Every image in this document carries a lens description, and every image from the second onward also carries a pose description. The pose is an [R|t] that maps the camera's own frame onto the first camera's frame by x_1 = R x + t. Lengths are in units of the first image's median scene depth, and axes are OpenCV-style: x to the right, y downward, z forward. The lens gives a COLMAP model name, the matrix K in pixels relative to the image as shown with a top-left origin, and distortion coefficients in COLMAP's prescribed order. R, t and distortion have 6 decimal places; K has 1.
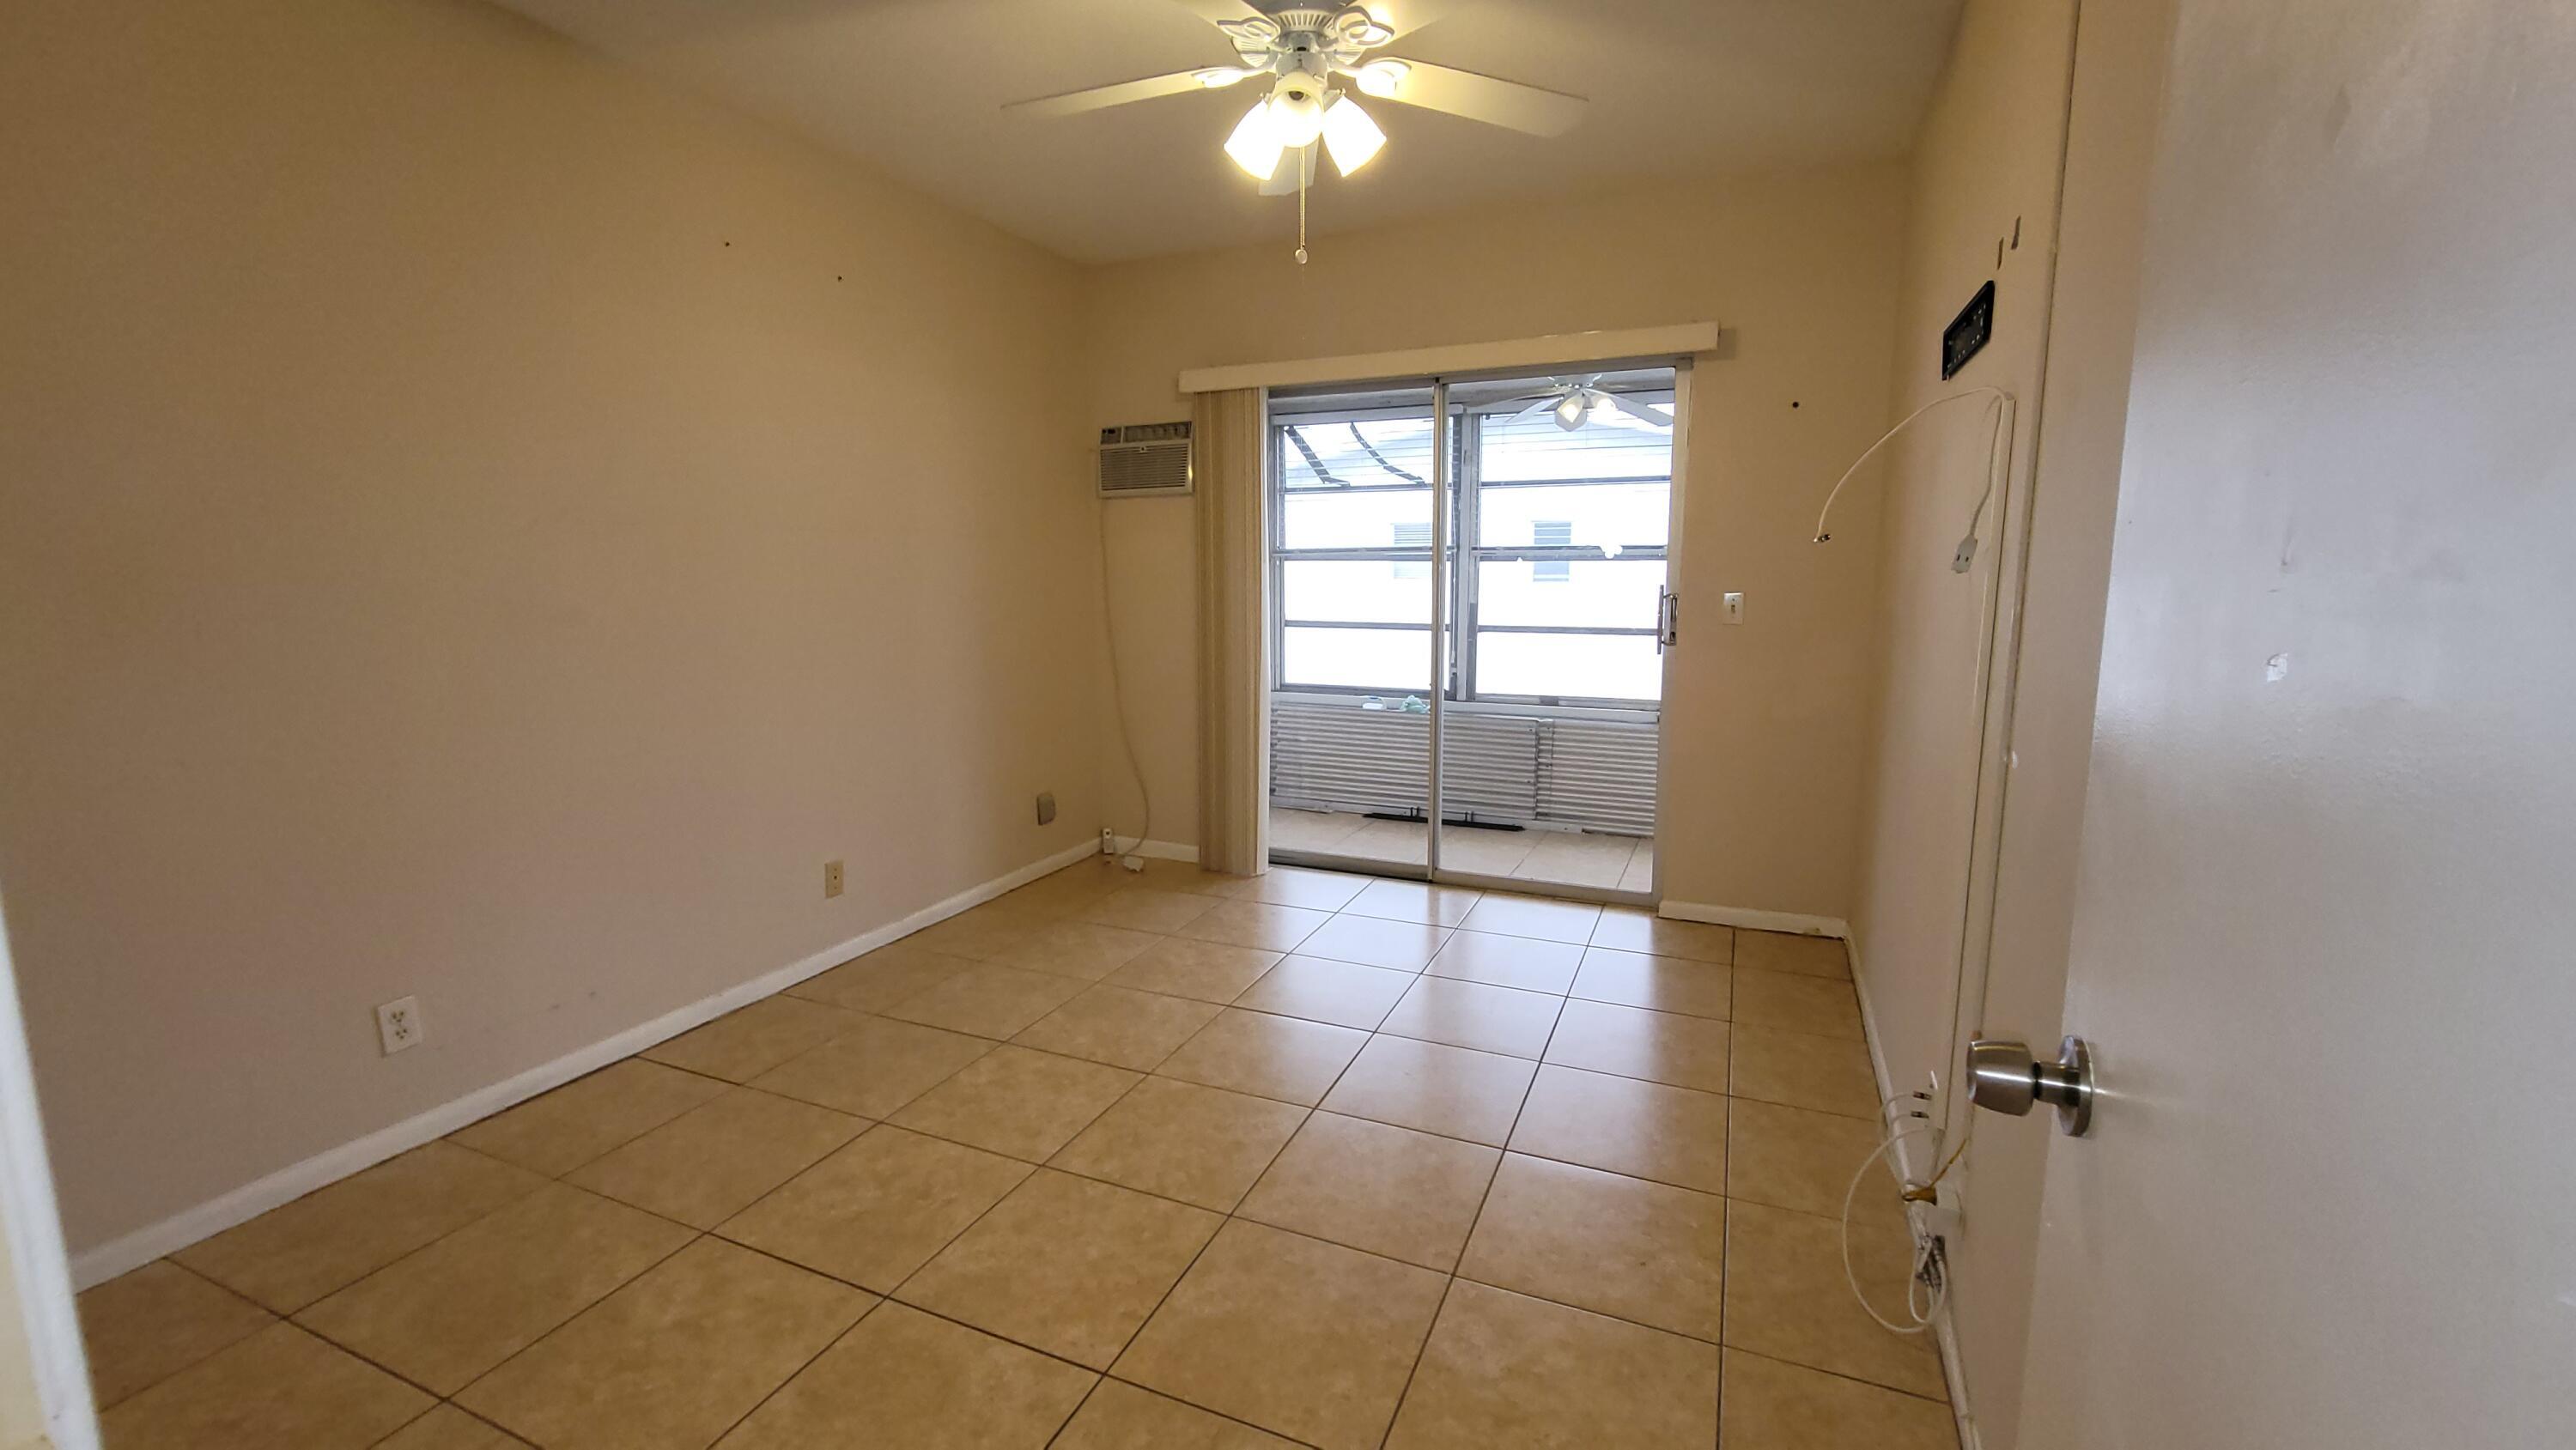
lens RADIAL K [[1052.2, 0, 1279.1], [0, 1052.2, 729.8], [0, 0, 1]] dist [-0.003710, 0.001967]
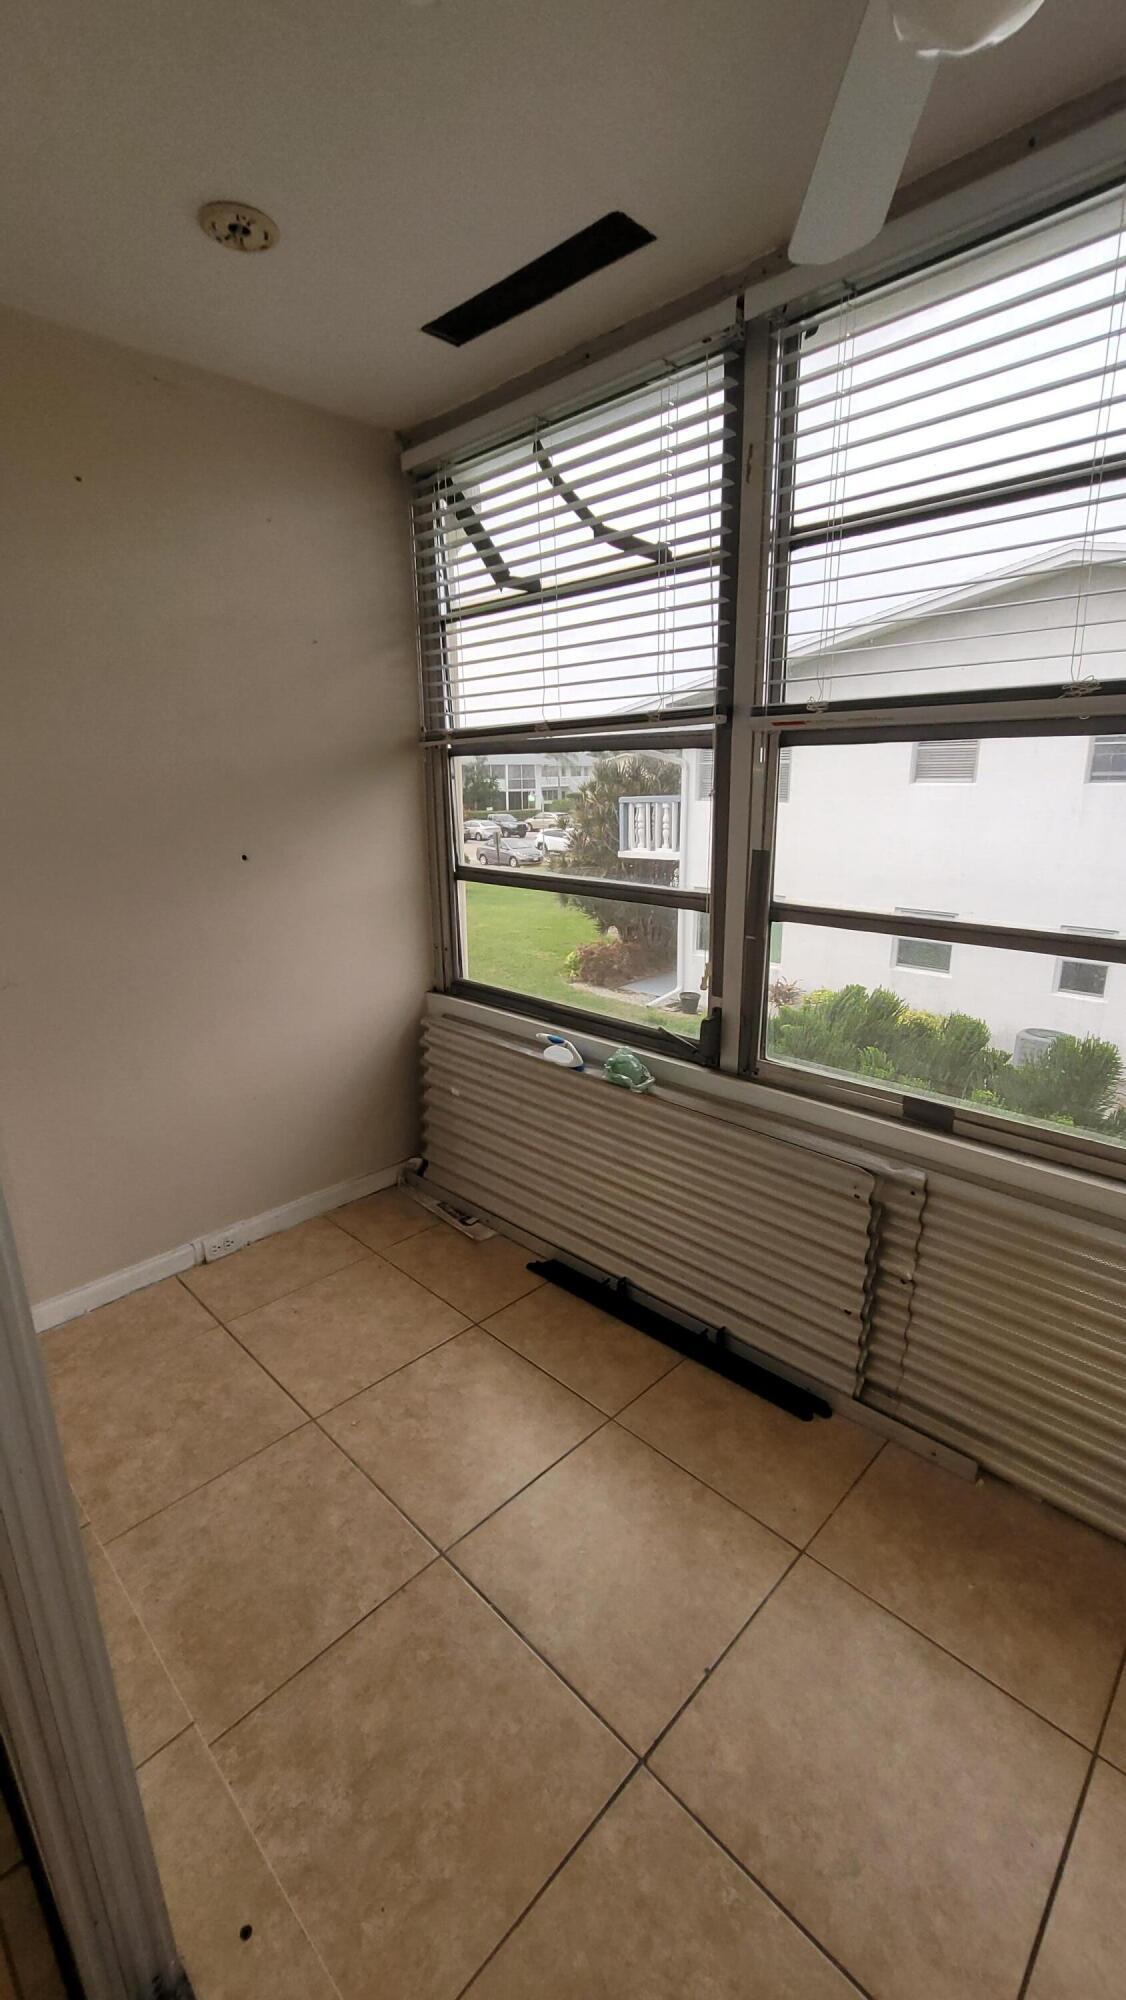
lens RADIAL K [[817.0, 0, 570.1], [0, 817.0, 995.7], [0, 0, 1]] dist [-0.003710, 0.001967]
pose [[0.940931, 0.074215, -0.330366, 0.222840], [-0.031347, 0.990587, 0.133248, -0.103020], [0.337145, -0.115021, 0.934400, 0.664094]]
